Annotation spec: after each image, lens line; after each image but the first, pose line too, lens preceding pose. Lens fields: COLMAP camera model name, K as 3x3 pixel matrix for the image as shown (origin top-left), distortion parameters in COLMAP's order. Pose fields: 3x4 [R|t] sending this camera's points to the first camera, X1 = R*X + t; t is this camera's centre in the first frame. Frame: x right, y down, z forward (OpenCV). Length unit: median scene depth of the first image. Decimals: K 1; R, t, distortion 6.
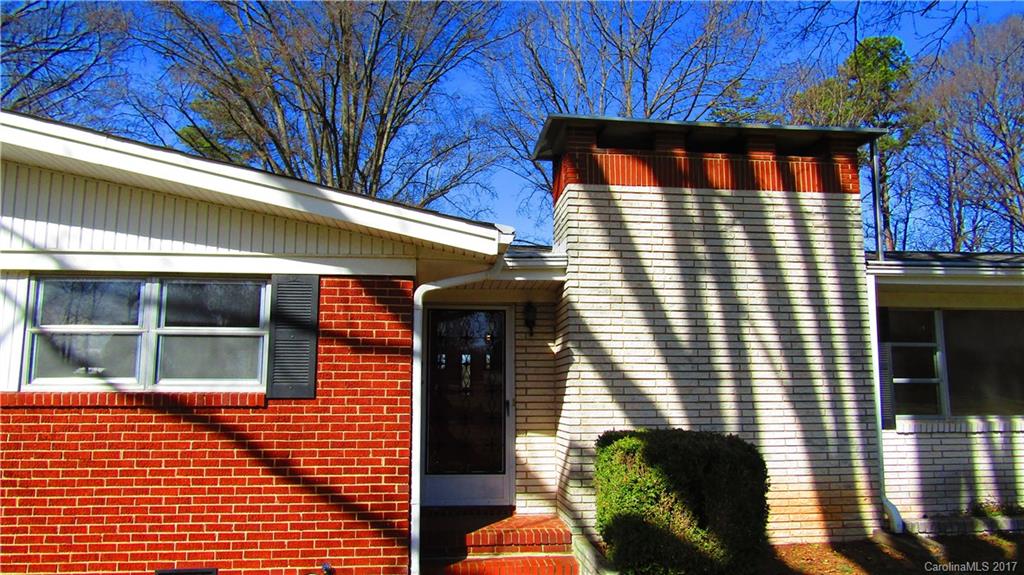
lens RADIAL K [[730.6, 0, 512.0], [0, 730.6, 287.5], [0, 0, 1]] dist [-0.010797, -0.003168]
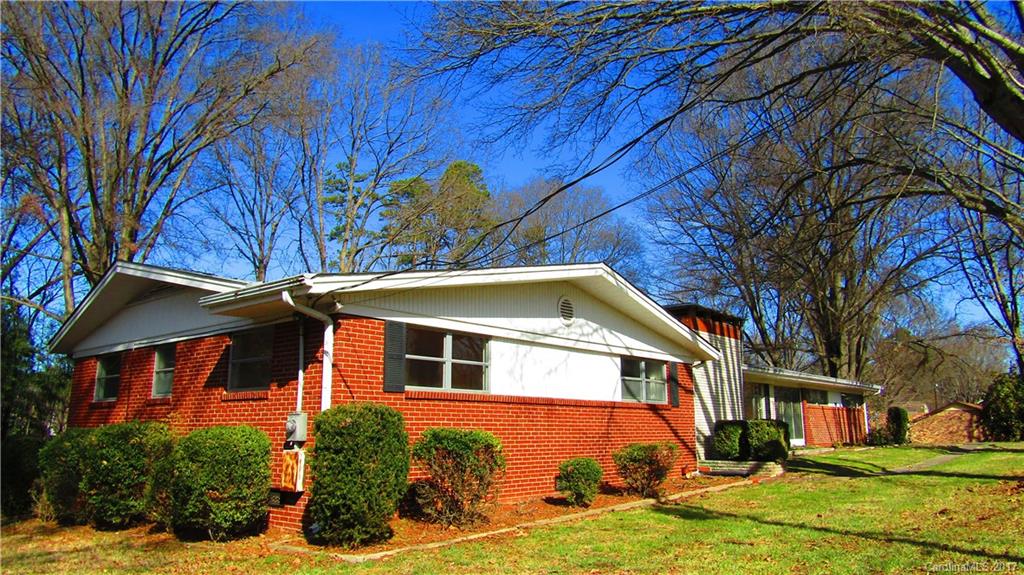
lens RADIAL K [[730.6, 0, 512.0], [0, 730.6, 287.5], [0, 0, 1]] dist [-0.010797, -0.003168]
pose [[0.750080, 0.130837, 0.648276, -2.219982], [-0.091801, 0.991344, -0.093859, 0.015860], [-0.654945, 0.010889, 0.755598, -0.591192]]
